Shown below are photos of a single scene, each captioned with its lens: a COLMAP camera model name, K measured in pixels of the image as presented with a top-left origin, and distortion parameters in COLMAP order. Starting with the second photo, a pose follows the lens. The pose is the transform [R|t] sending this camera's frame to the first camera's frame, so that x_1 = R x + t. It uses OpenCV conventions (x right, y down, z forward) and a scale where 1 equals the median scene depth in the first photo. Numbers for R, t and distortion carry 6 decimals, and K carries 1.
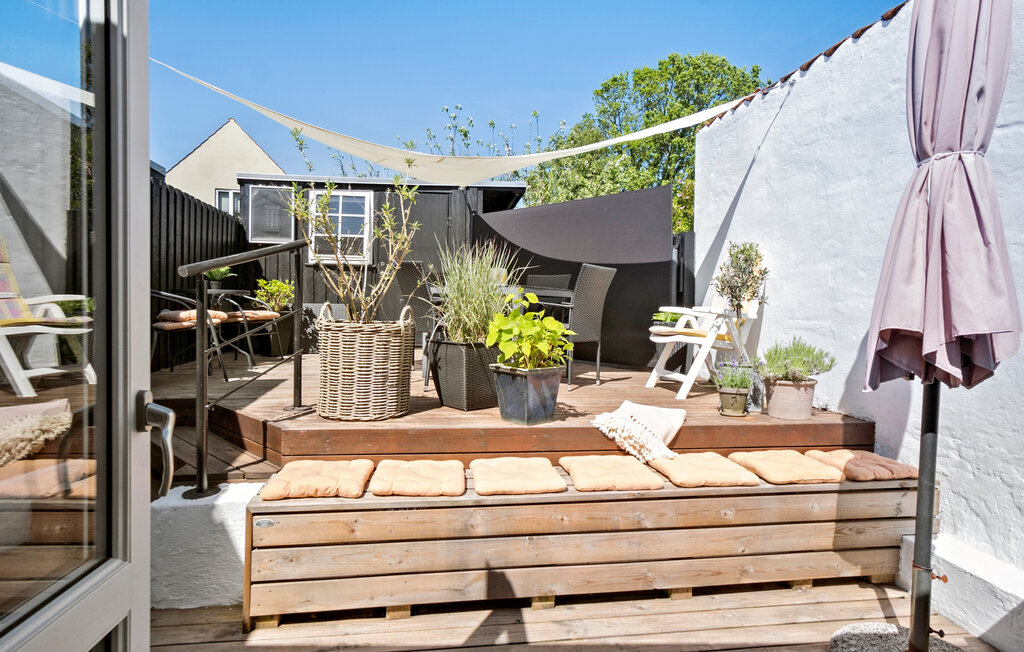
lens RADIAL K [[533.0, 0, 512.0], [0, 533.0, 326.0], [0, 0, 1]] dist [-0.000206, 0.000187]
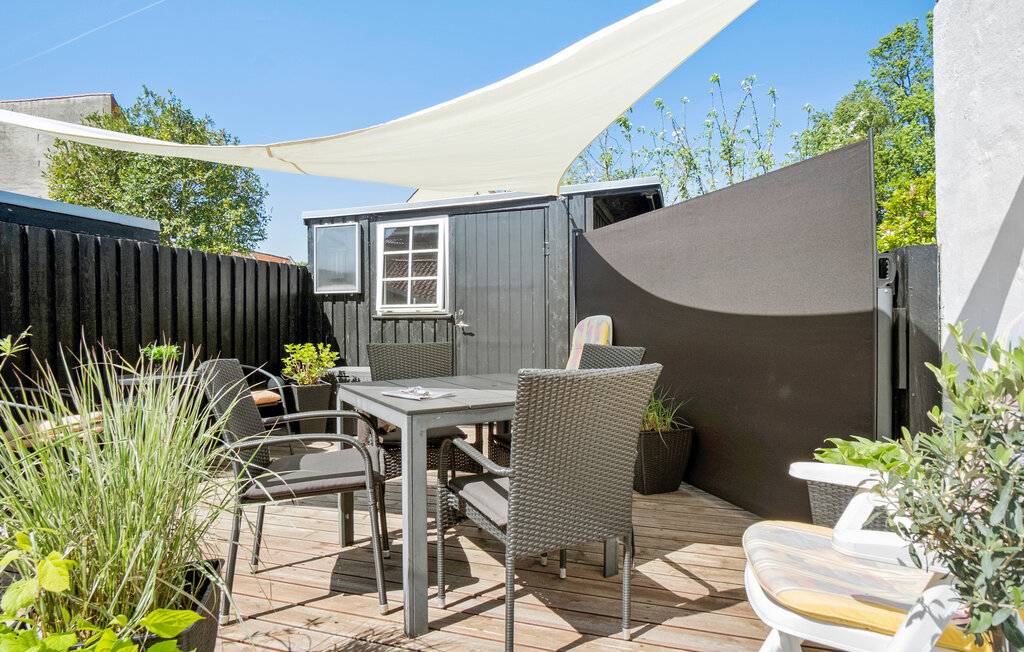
lens RADIAL K [[571.6, 0, 512.0], [0, 571.6, 326.0], [0, 0, 1]] dist [-0.000170, 0.000322]
pose [[0.902482, -0.024374, -0.430037, 0.350217], [0.009938, 0.999310, -0.035785, -0.149357], [0.430612, 0.028022, 0.902102, 0.690894]]
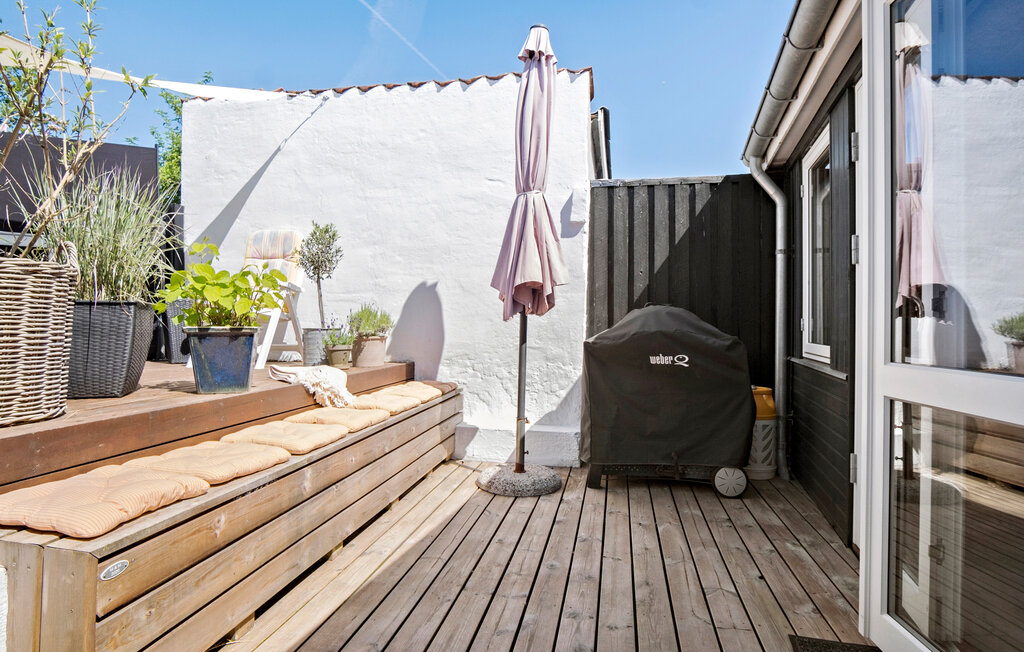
lens RADIAL K [[545.4, 0, 495.8], [0, 545.4, 322.1], [0, 0, 1]] dist [-0.028775, 0.000941]
pose [[0.351194, -0.015259, 0.936178, -0.526726], [0.034419, 0.999402, 0.003377, 0.064980], [-0.935670, 0.031036, 0.351509, 0.234242]]
